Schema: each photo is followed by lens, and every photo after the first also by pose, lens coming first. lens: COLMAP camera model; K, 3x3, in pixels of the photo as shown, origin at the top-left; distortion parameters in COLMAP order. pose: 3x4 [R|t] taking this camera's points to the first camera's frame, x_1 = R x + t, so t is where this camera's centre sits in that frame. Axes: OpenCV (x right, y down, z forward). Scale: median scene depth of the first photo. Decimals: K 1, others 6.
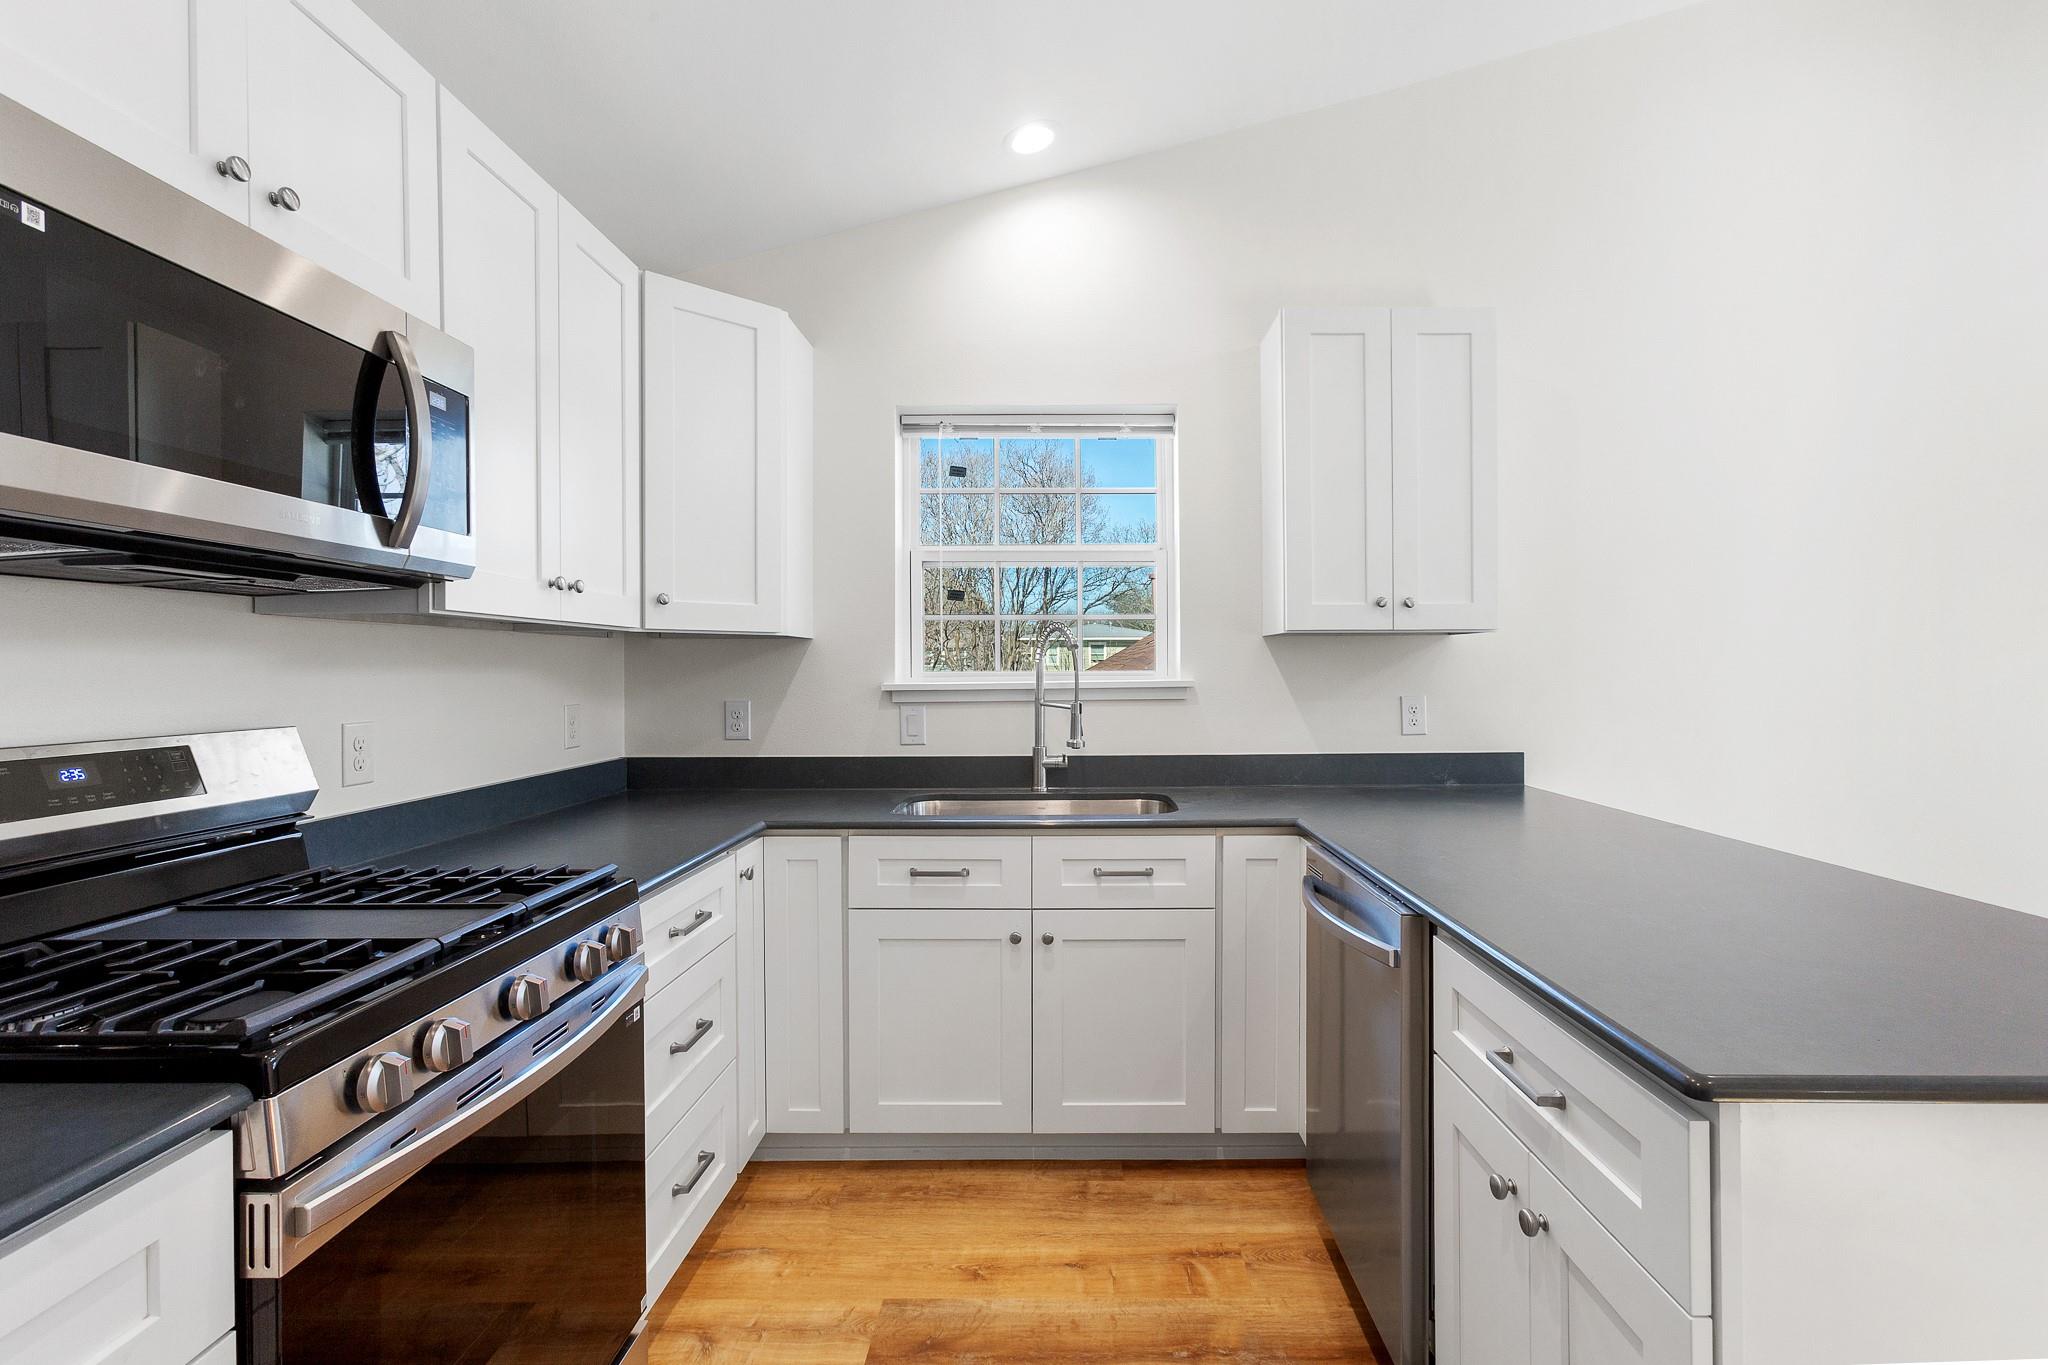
lens RADIAL K [[949.9, 0, 1062.7], [0, 949.9, 670.0], [0, 0, 1]] dist [-0.000120, 0.000049]
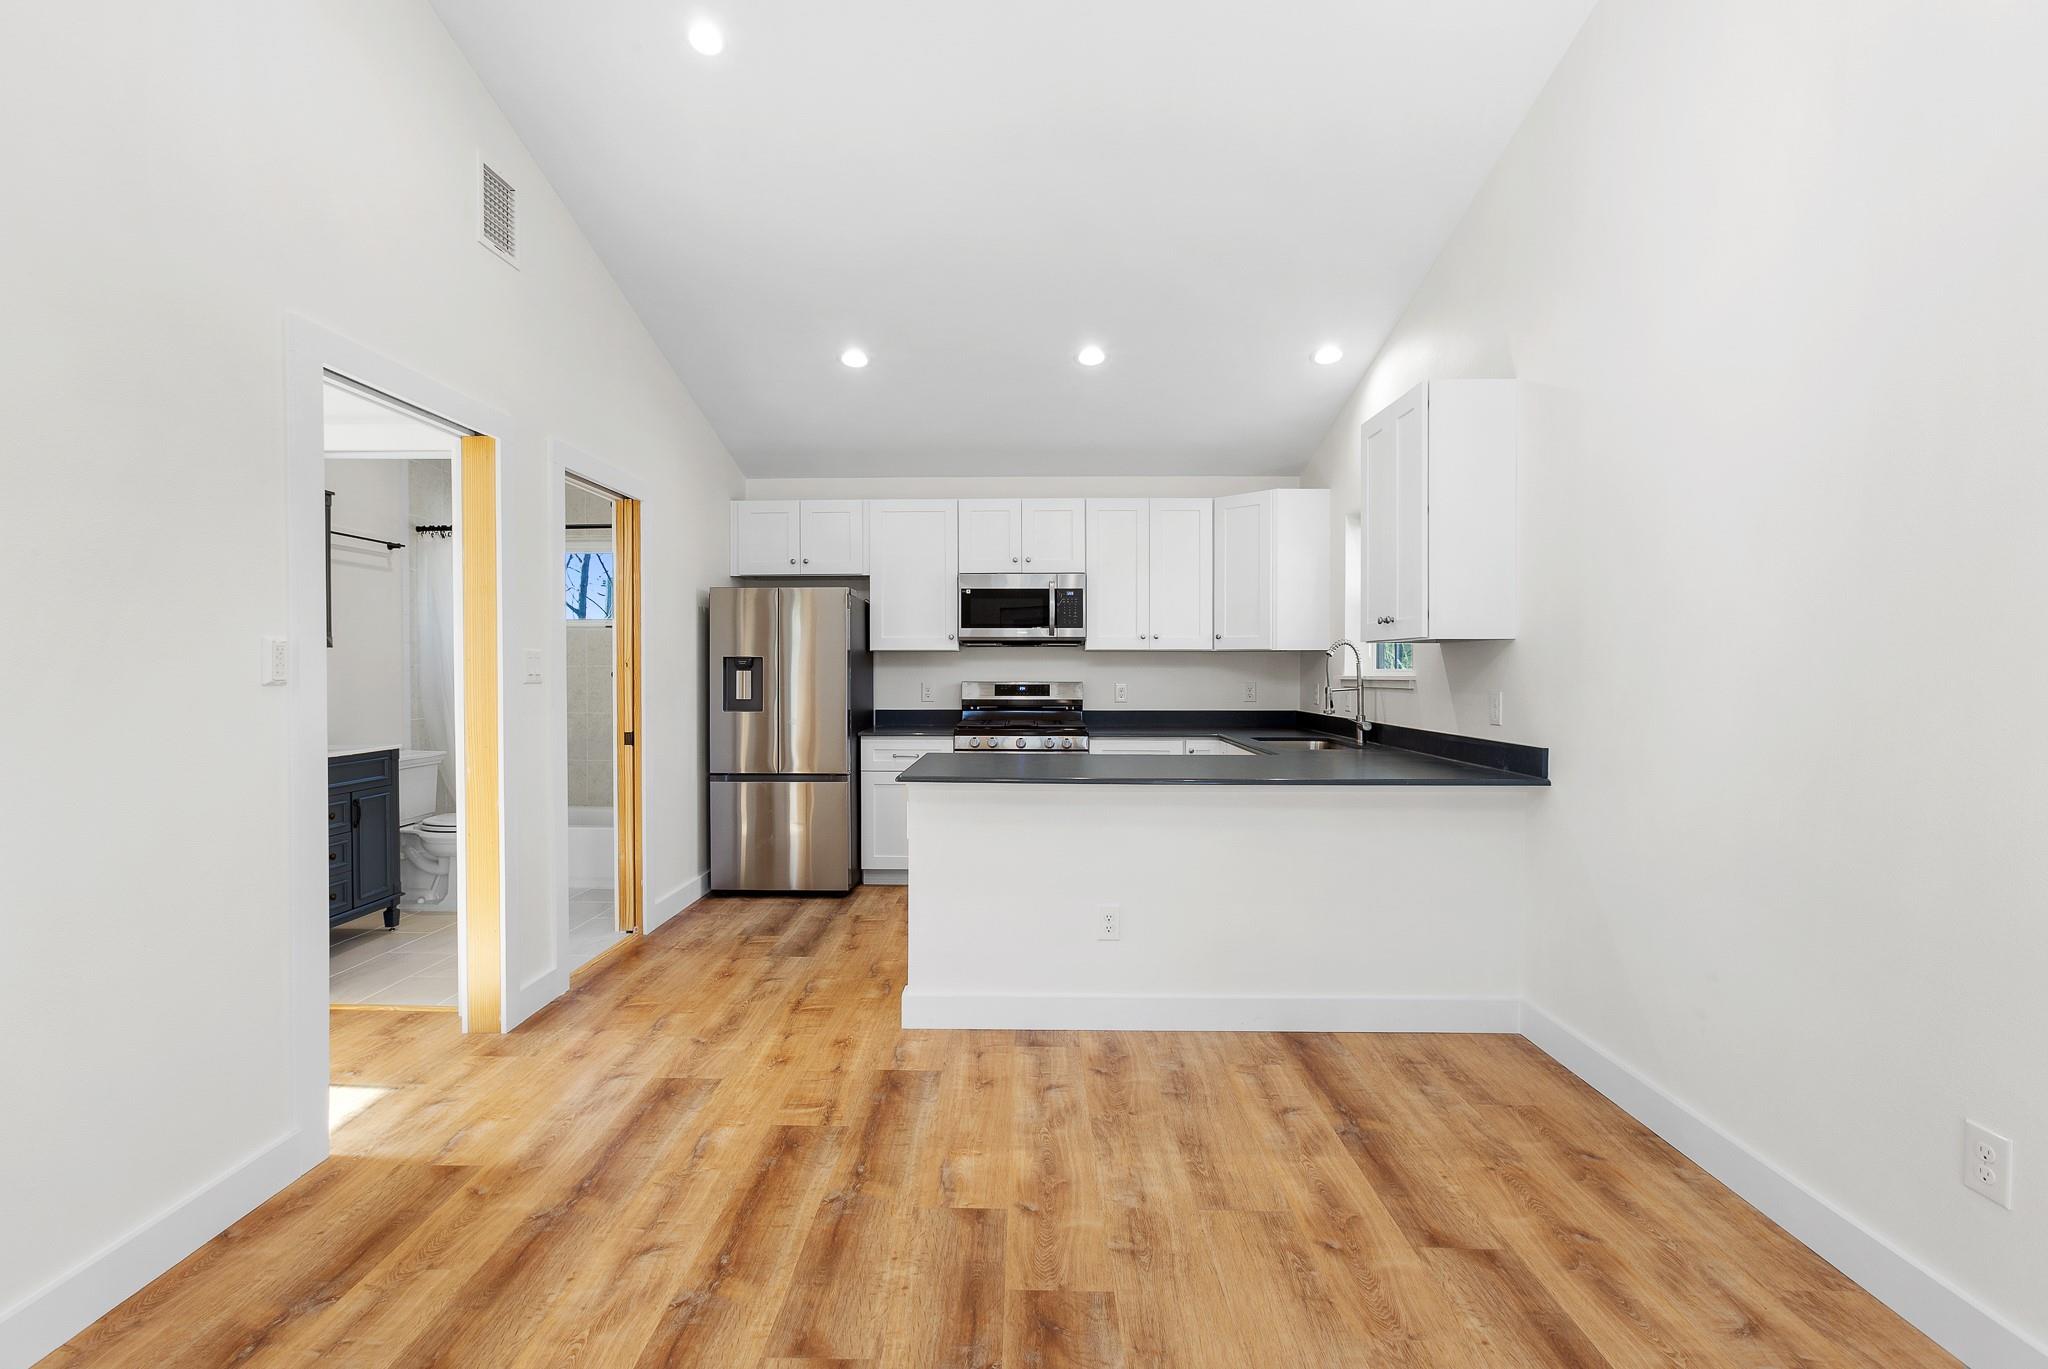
lens RADIAL K [[947.3, 0, 994.2], [0, 947.3, 678.8], [0, 0, 1]] dist [-0.026882, 0.019537]
pose [[-0.037545, 0.013125, -0.999209, 1.586471], [-0.005890, 0.999893, 0.013356, 0.000012], [0.999278, 0.006386, -0.037464, 0.439748]]
